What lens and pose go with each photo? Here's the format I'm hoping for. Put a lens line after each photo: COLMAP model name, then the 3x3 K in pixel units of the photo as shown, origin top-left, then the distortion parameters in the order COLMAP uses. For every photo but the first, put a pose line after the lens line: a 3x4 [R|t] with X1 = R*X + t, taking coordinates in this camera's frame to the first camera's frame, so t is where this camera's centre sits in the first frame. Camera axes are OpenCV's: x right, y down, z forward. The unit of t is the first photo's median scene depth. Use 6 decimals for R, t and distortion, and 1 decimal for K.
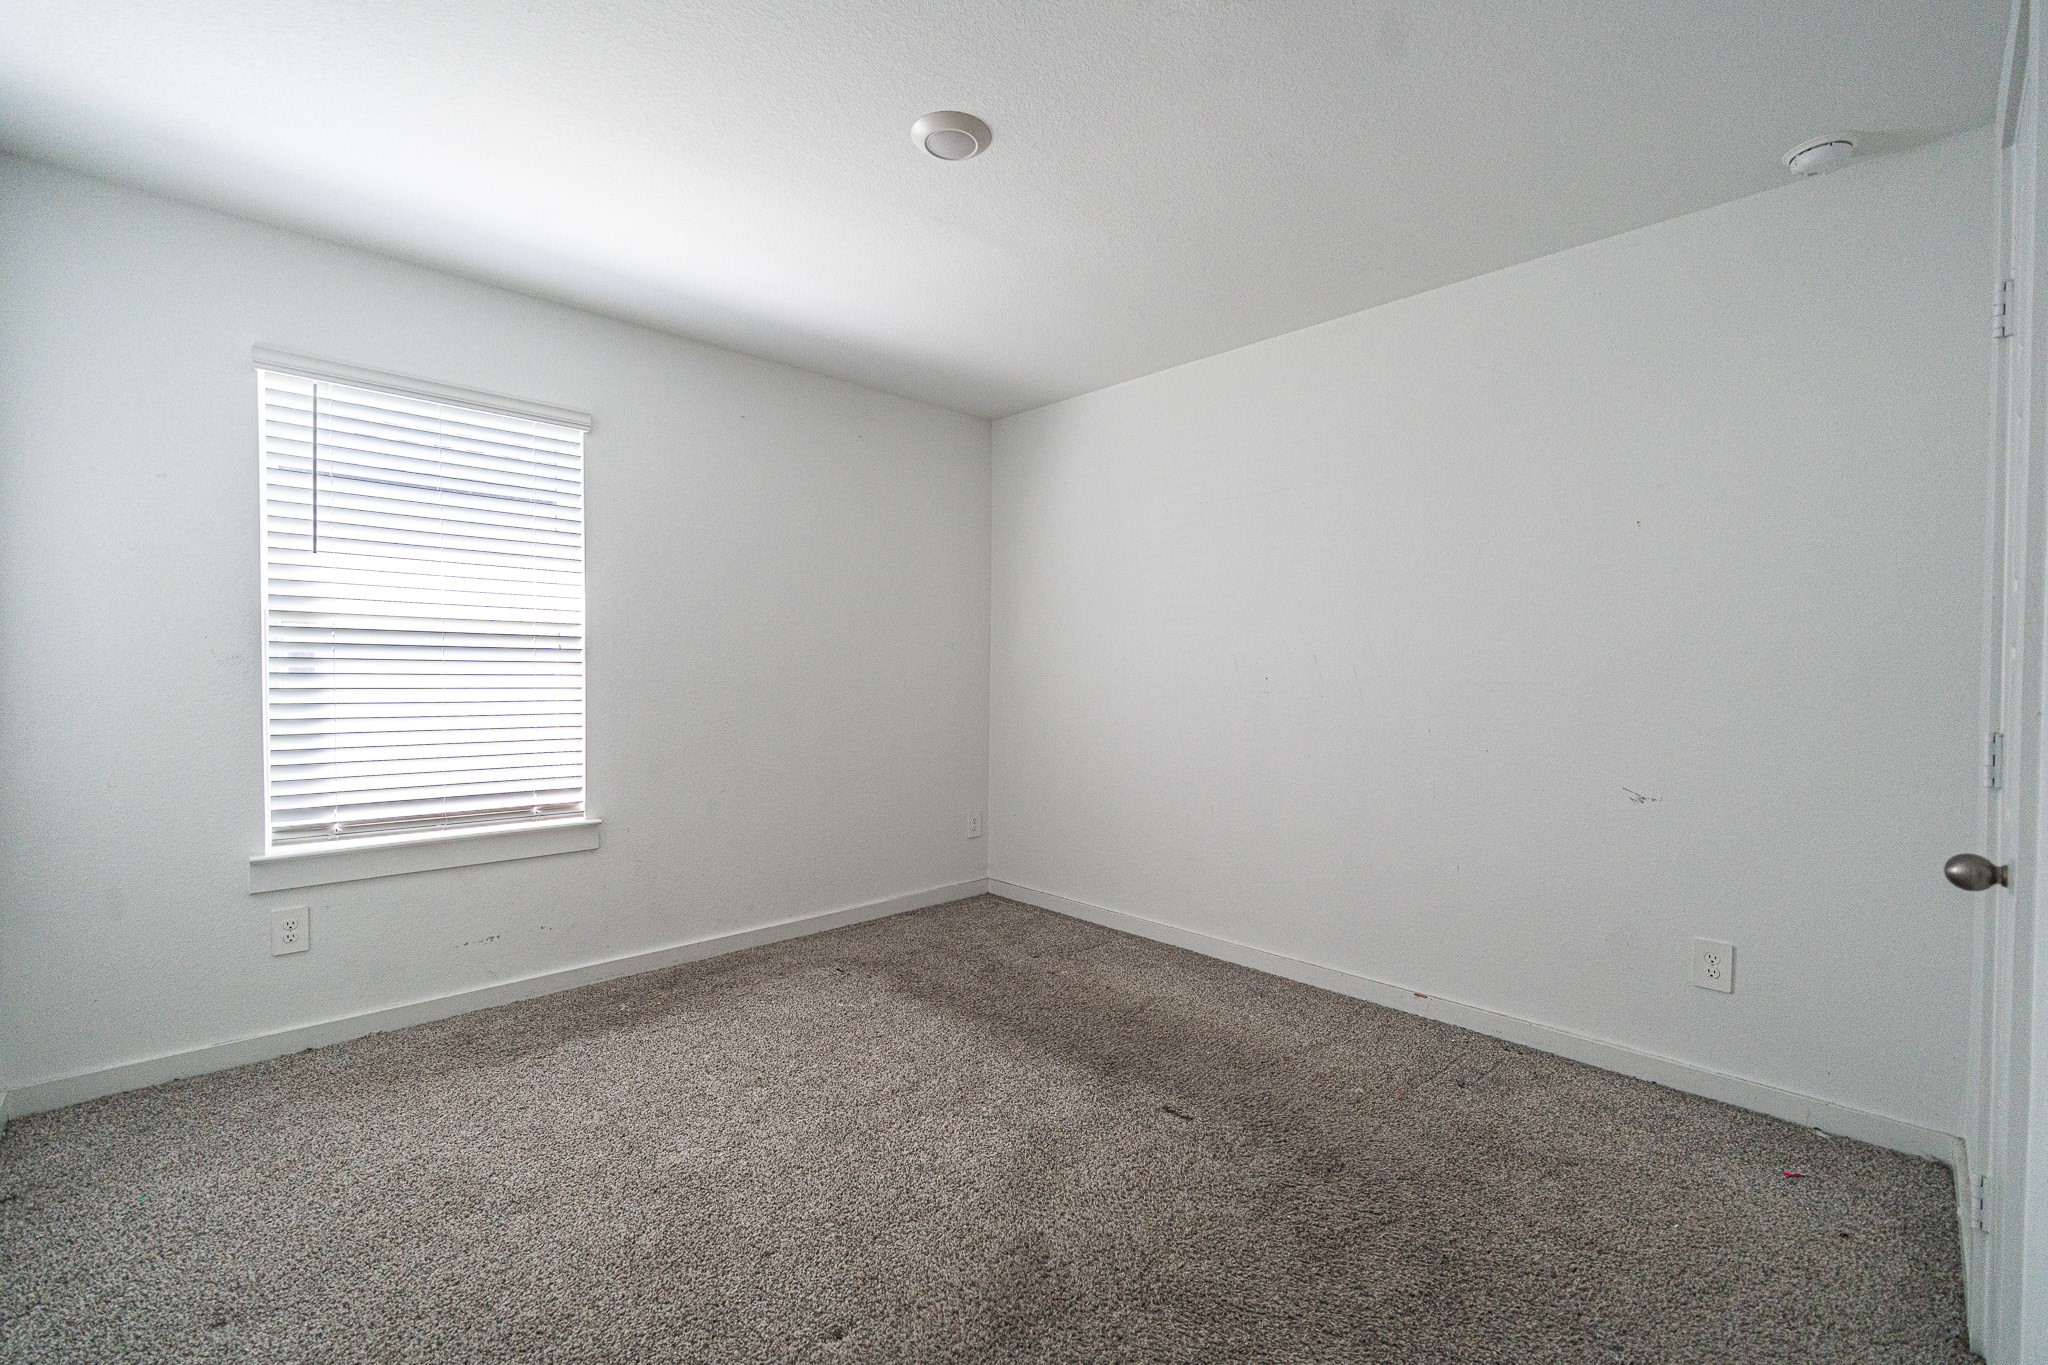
lens RADIAL K [[881.3, 0, 1012.9], [0, 881.3, 676.9], [0, 0, 1]] dist [0.000037, -0.001091]
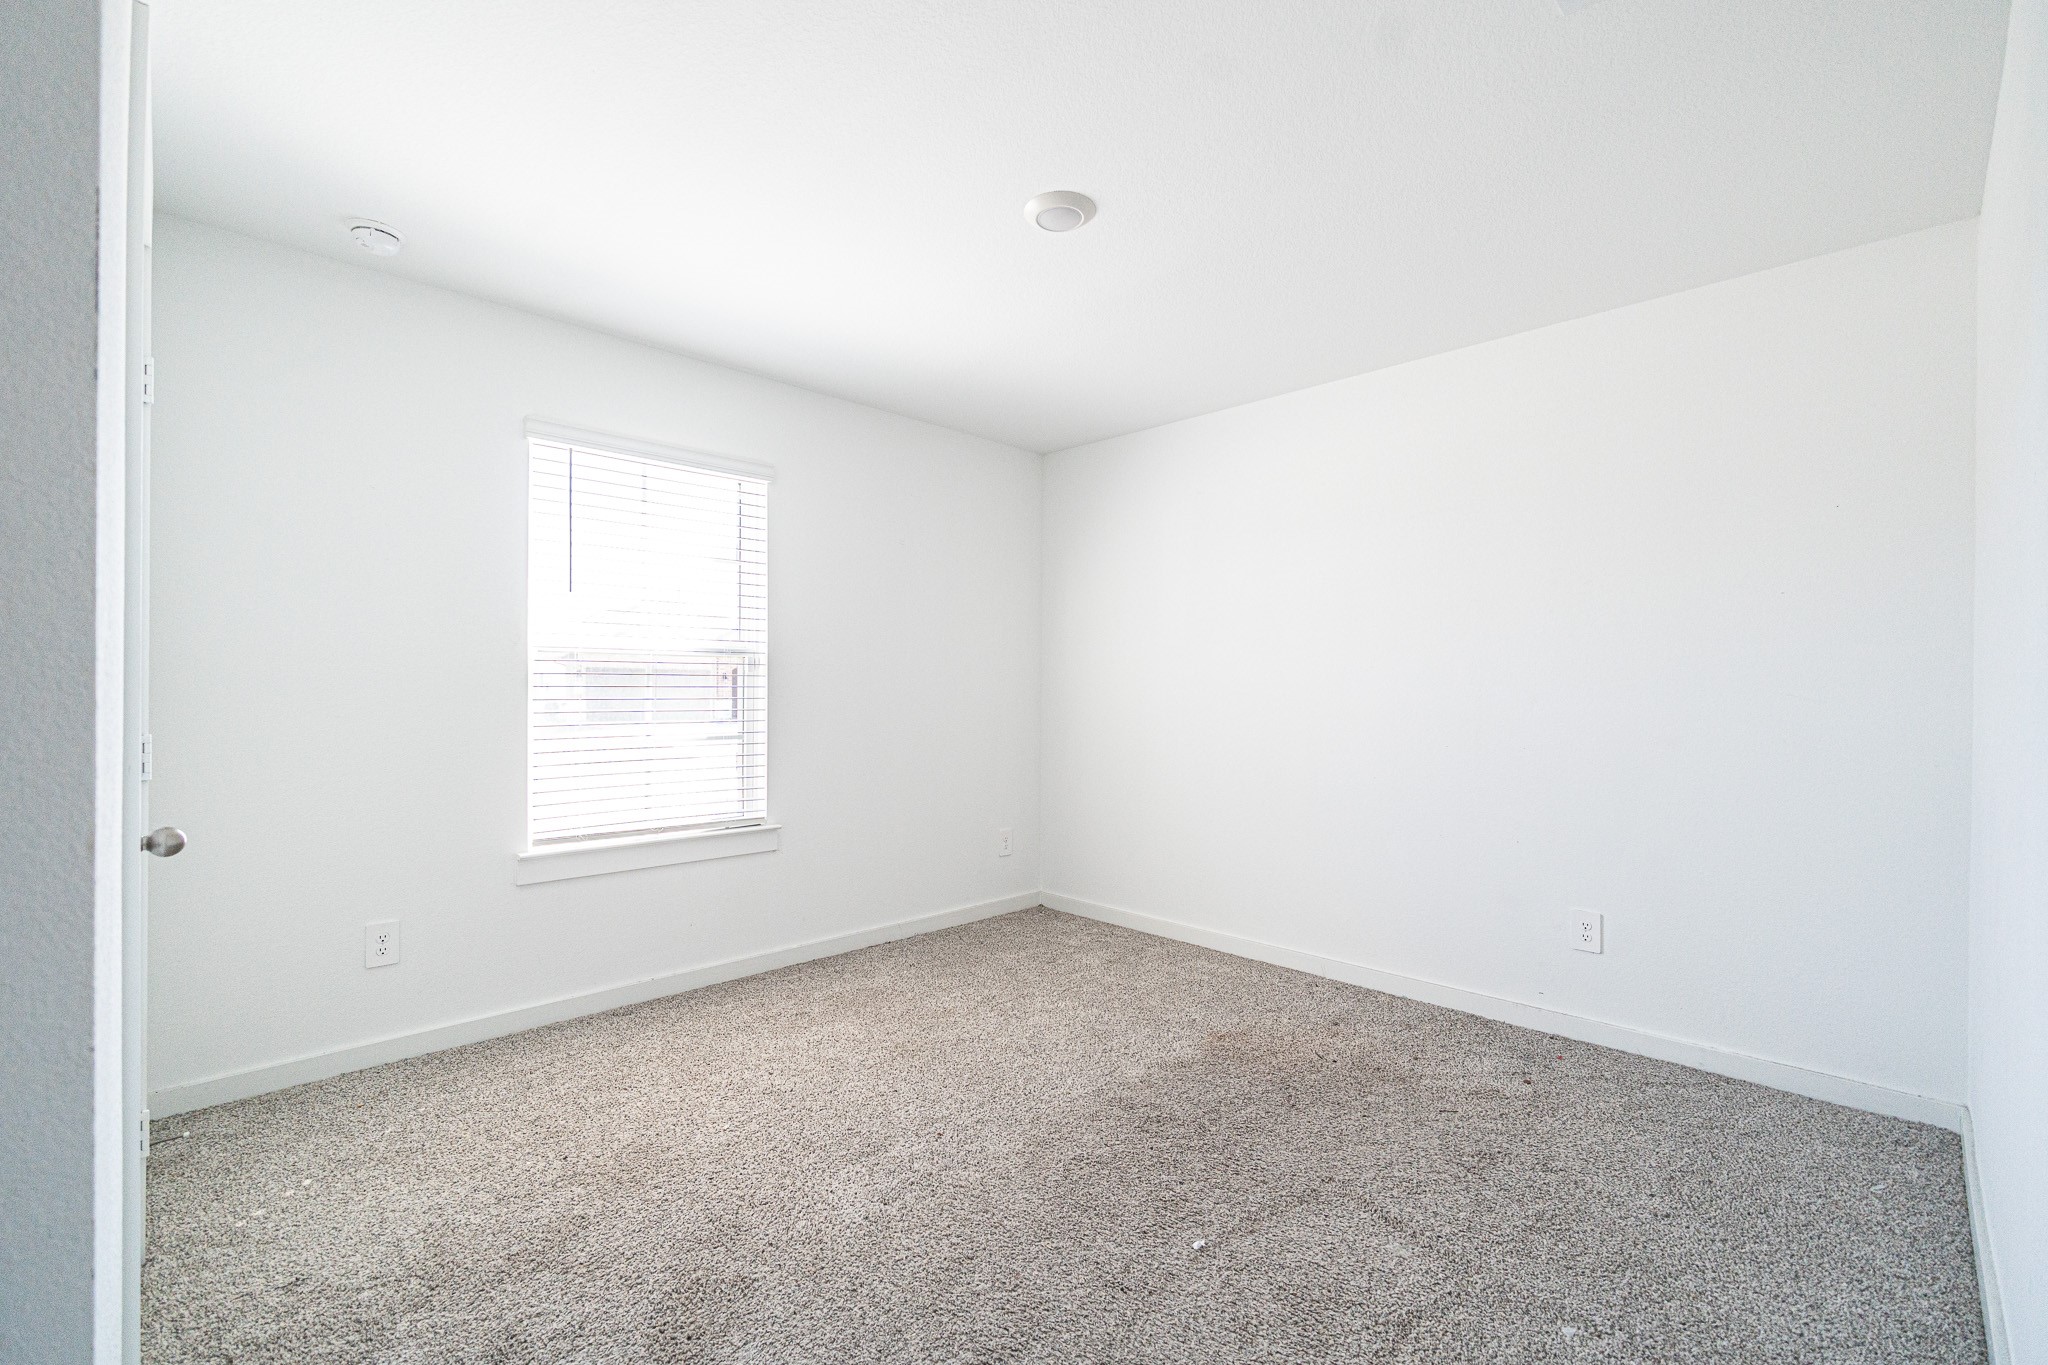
lens RADIAL K [[881.3, 0, 1035.4], [0, 881.3, 688.2], [0, 0, 1]] dist [0.000037, -0.001091]
pose [[0.999907, -0.005290, 0.012582, -0.118287], [0.005423, 0.999929, -0.010575, 0.000910], [-0.012525, 0.010642, 0.999865, -0.109363]]
